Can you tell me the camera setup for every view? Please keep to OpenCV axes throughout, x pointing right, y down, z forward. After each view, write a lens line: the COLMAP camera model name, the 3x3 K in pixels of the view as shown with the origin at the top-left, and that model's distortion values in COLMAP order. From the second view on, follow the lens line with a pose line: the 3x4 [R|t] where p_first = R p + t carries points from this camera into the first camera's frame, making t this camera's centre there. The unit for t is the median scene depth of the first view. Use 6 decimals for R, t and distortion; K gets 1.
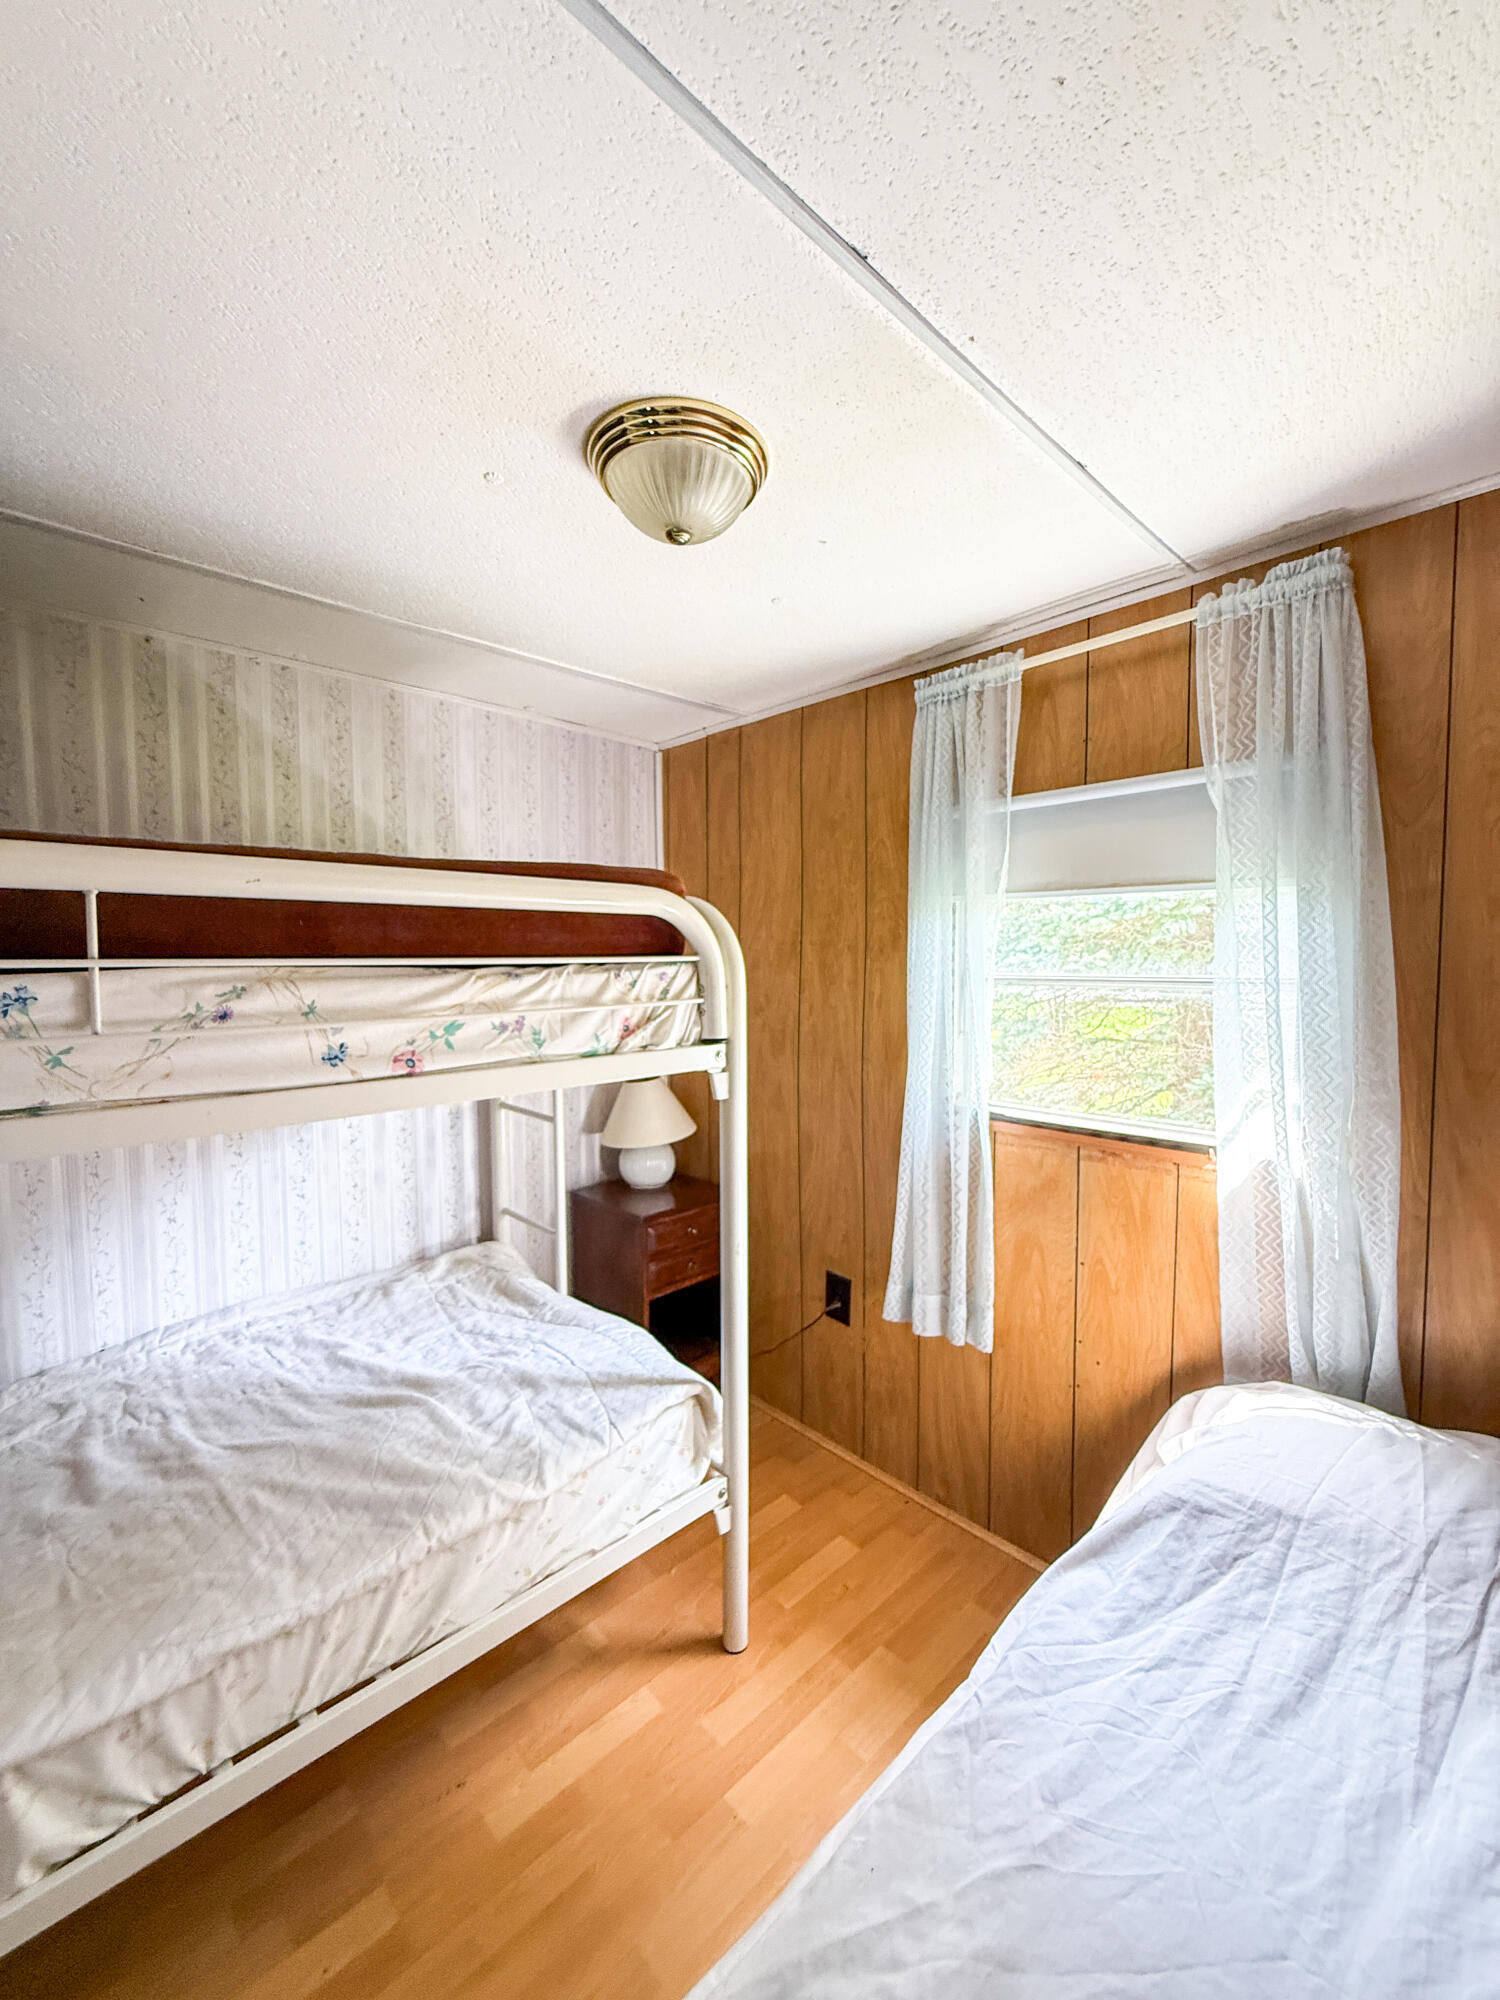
lens RADIAL K [[800.3, 0, 749.8], [0, 800.3, 997.4], [0, 0, 1]] dist [-0.001244, 0.000070]
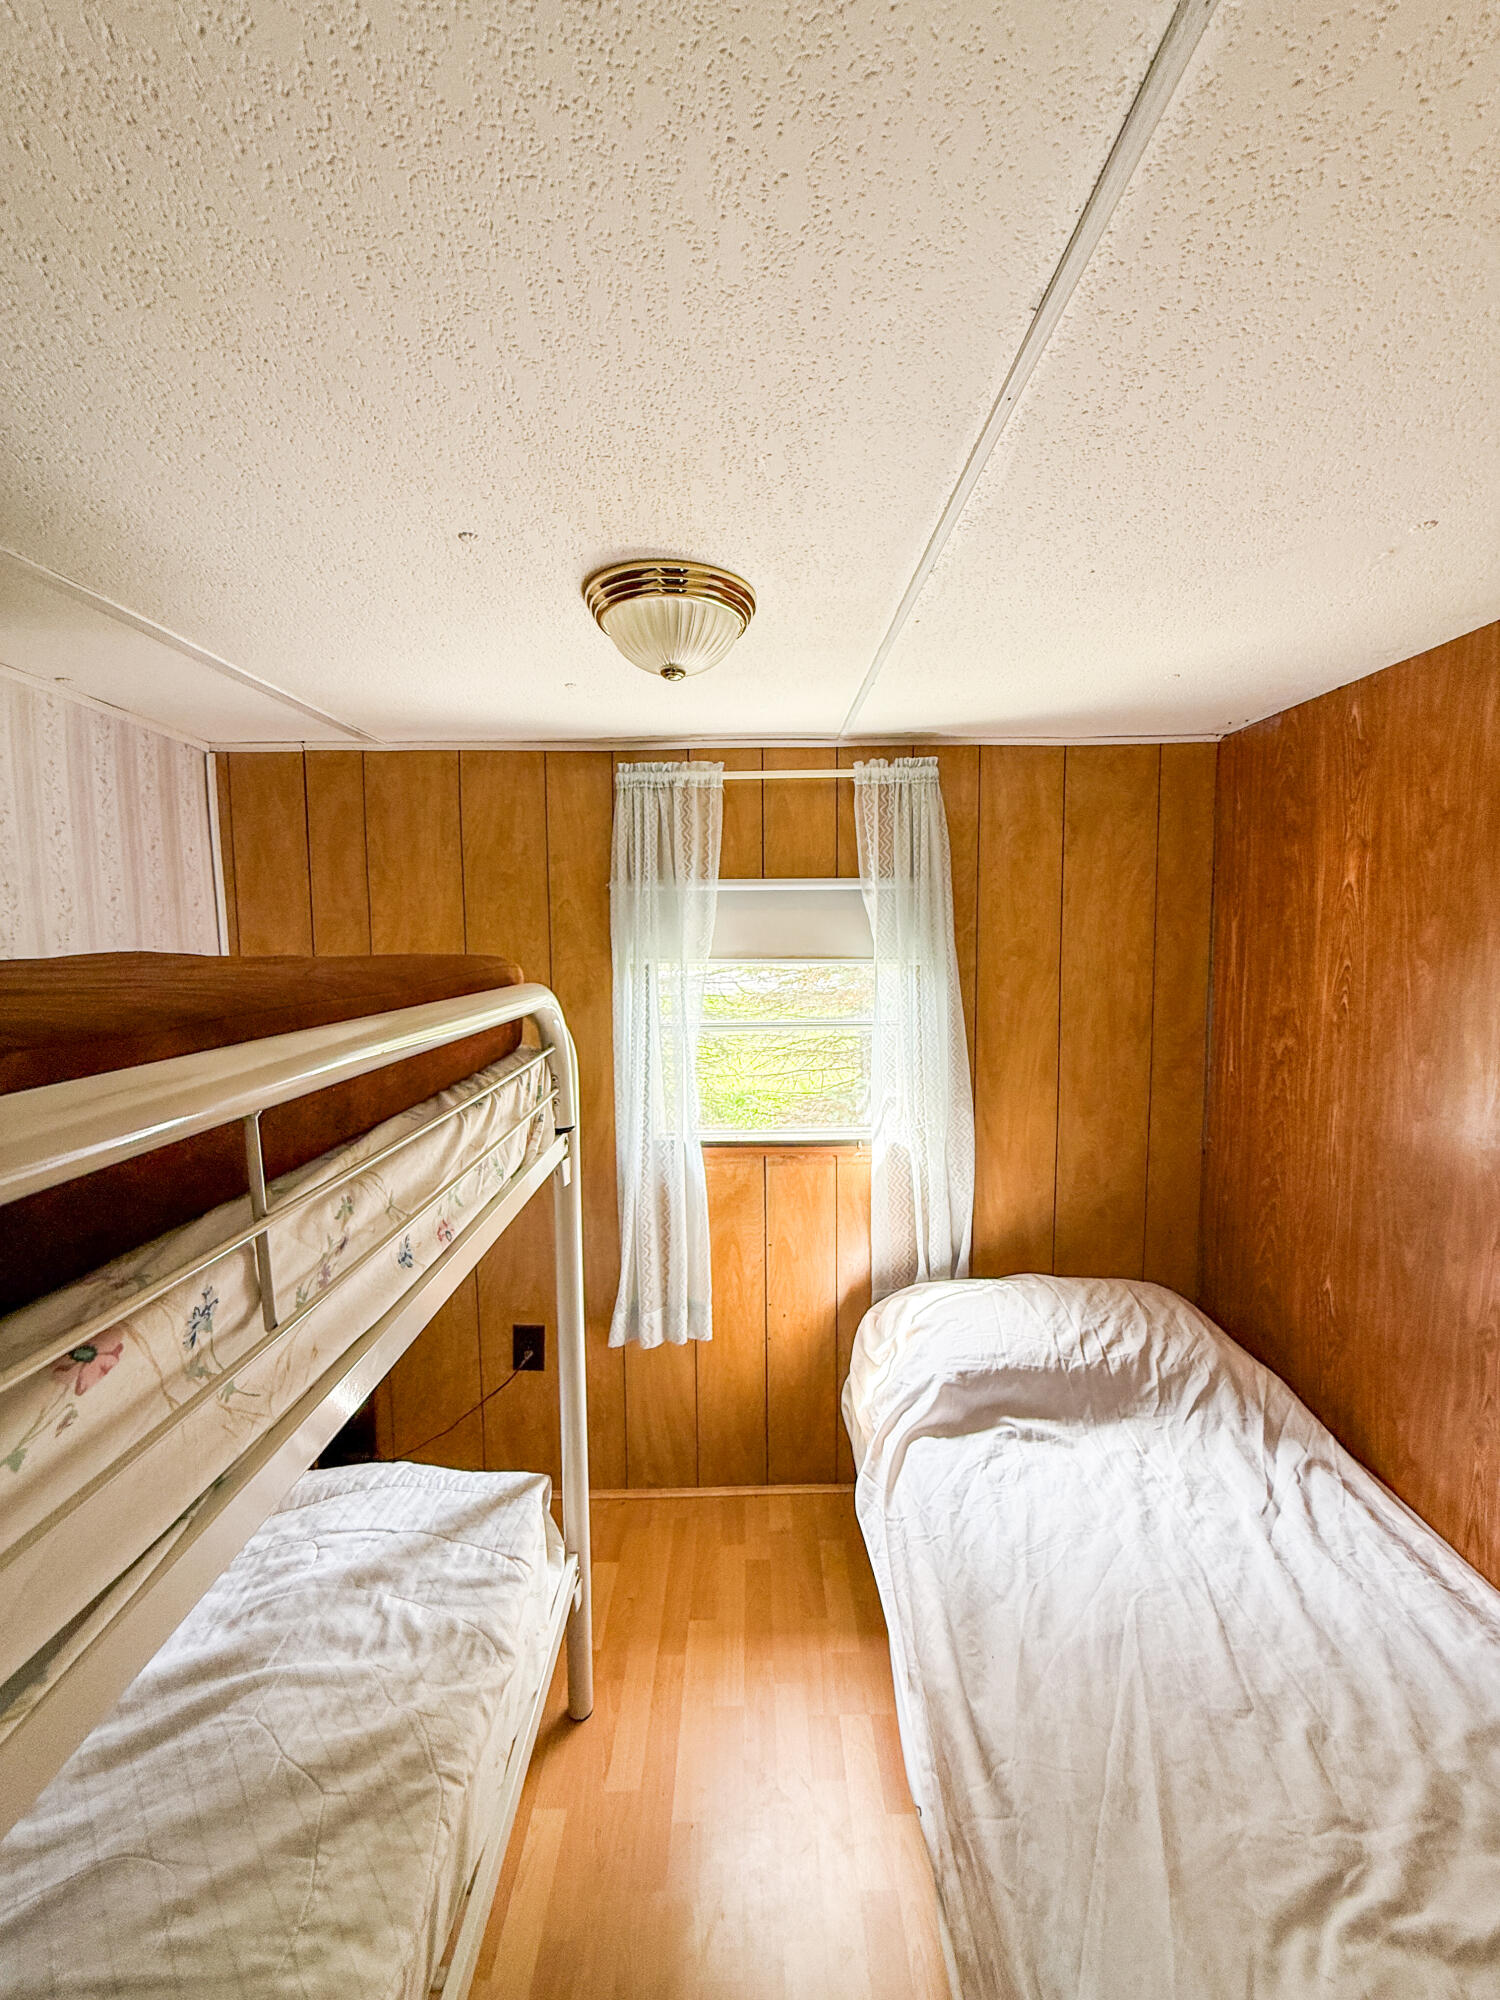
lens RADIAL K [[800.3, 0, 750.9], [0, 800.3, 997.4], [0, 0, 1]] dist [-0.001244, 0.000070]
pose [[0.681396, -0.059702, 0.729476, -0.553021], [0.044298, 0.998204, 0.040318, -0.127440], [-0.730573, 0.004842, 0.682817, 0.140375]]
